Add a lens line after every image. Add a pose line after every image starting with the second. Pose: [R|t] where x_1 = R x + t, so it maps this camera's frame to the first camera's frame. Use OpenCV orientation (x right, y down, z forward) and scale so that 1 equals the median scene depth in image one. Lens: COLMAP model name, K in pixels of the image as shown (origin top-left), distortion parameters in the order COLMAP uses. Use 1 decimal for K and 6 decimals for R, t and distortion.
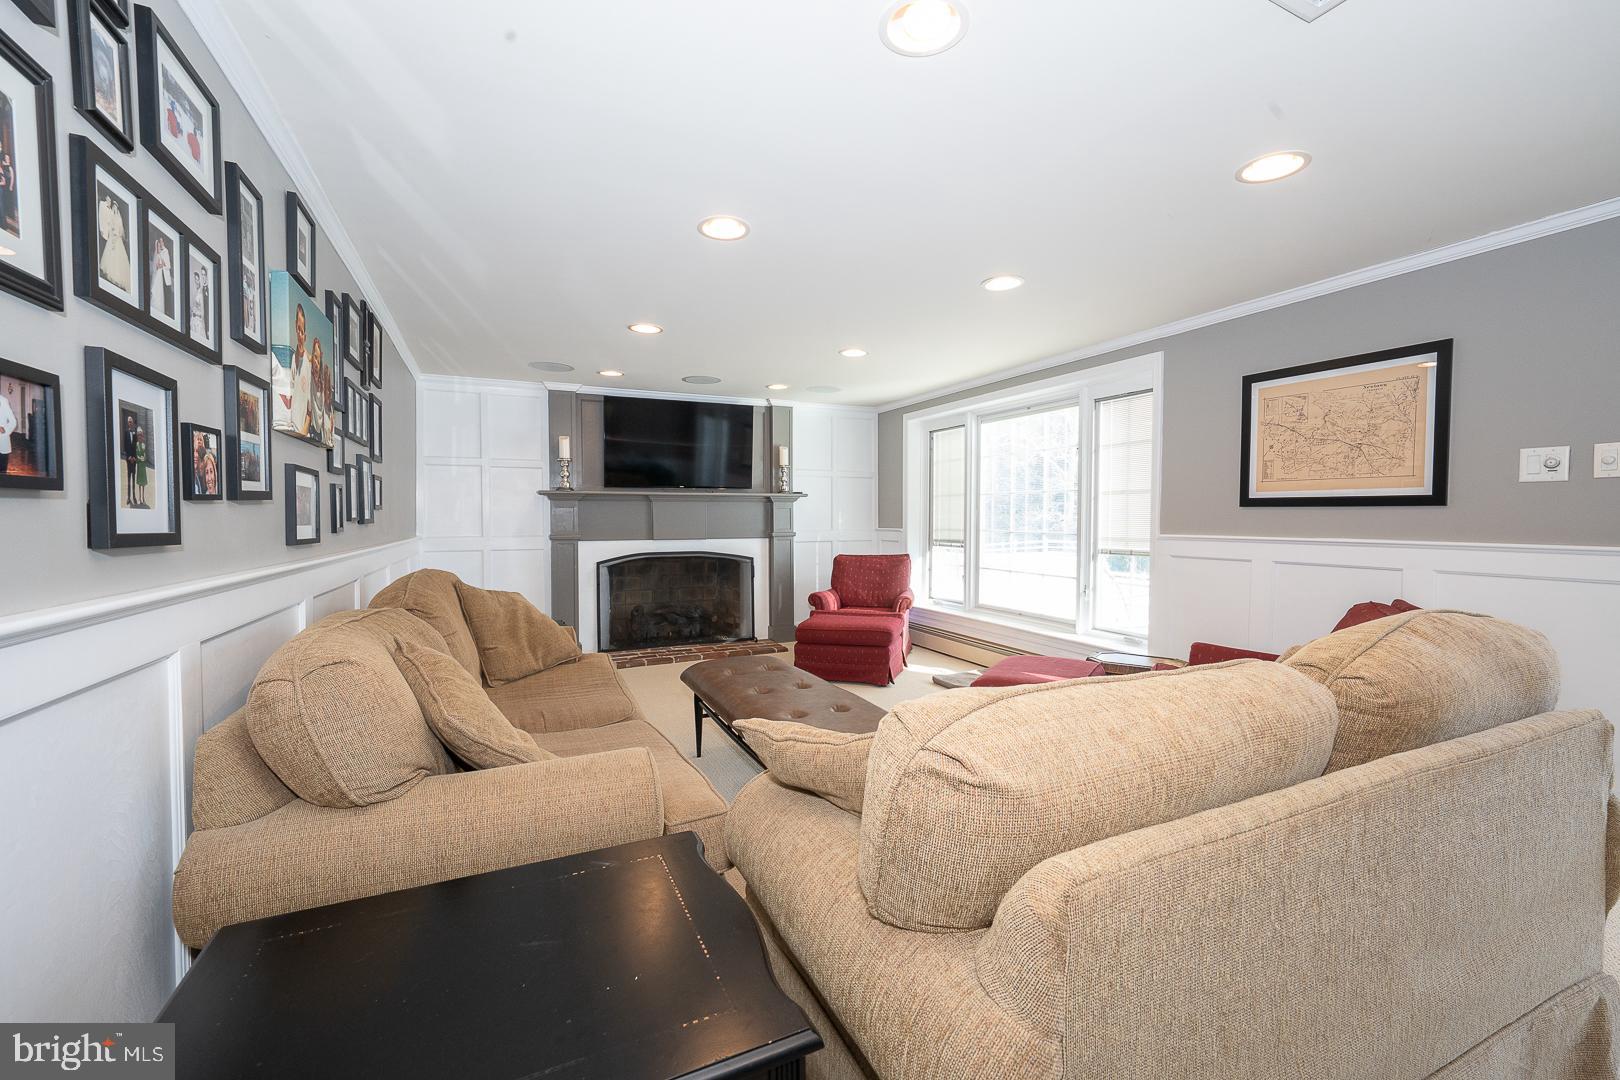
lens RADIAL K [[699.2, 0, 810.0], [0, 699.2, 540.0], [0, 0, 1]] dist [0.010637, 0.000194]
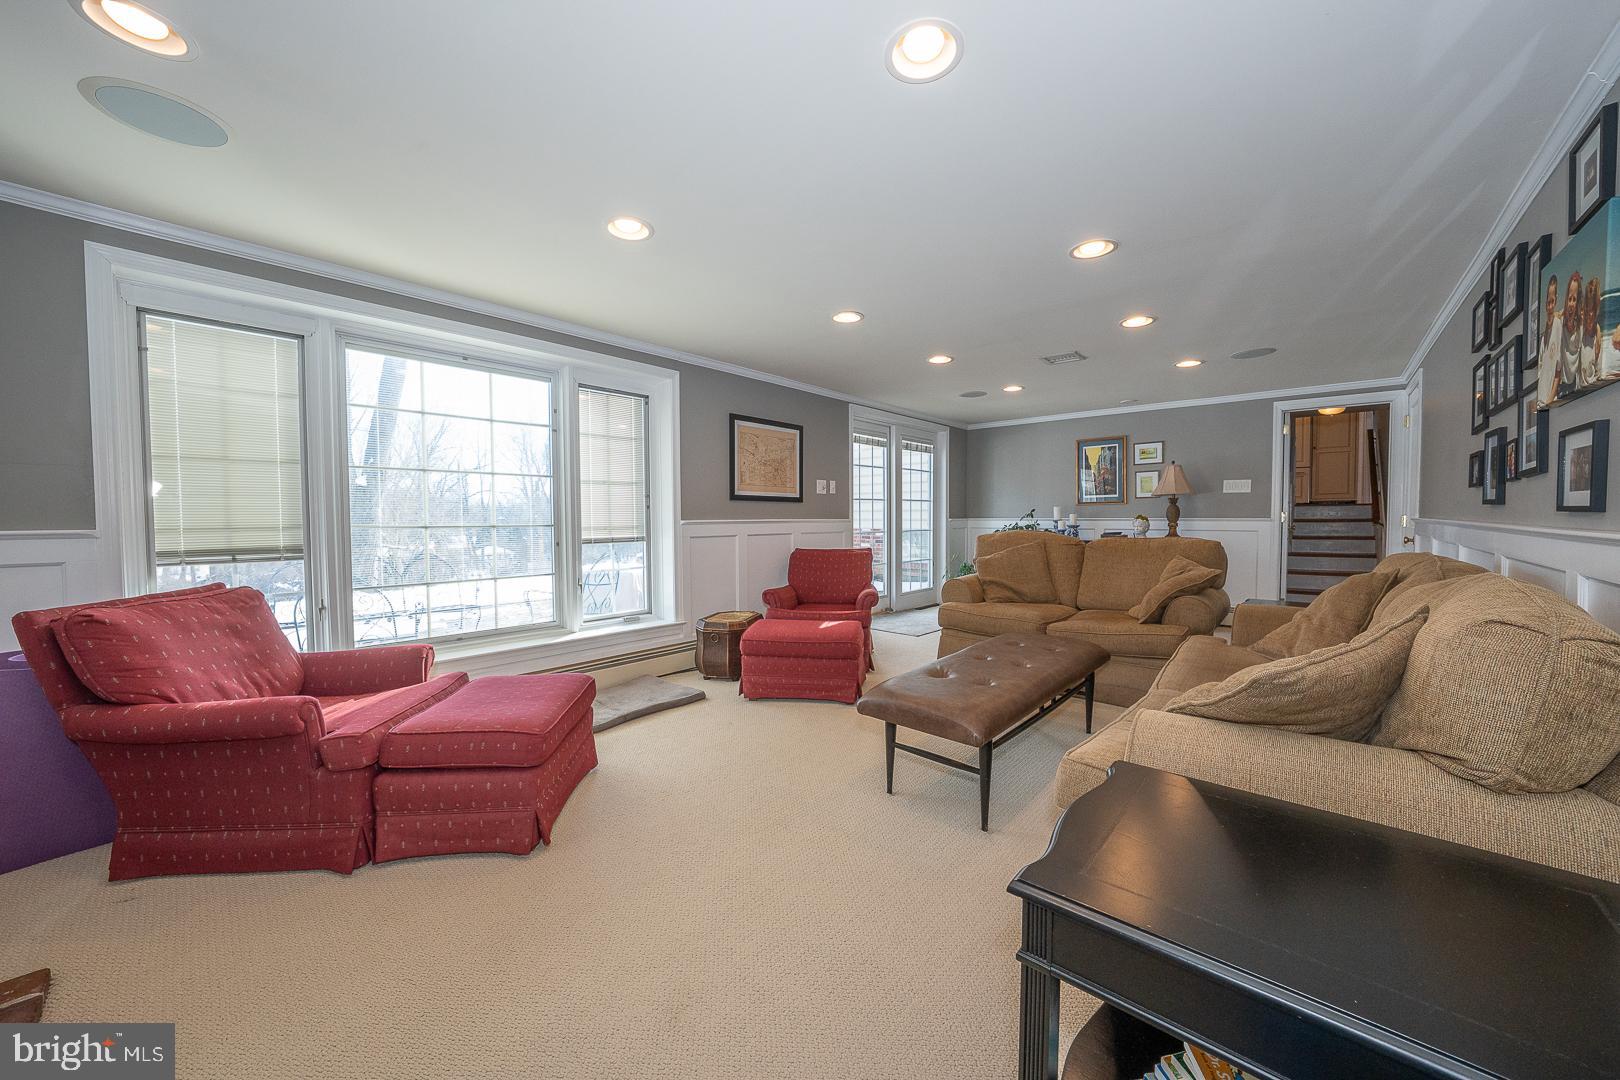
lens RADIAL K [[591.7, 0, 810.0], [0, 591.7, 540.0], [0, 0, 1]] dist [-0.001697, -0.000127]
pose [[-0.409244, -0.037131, 0.911669, -0.488195], [0.033136, 0.997908, 0.055519, -0.022073], [-0.911823, 0.052930, -0.407157, 1.092721]]
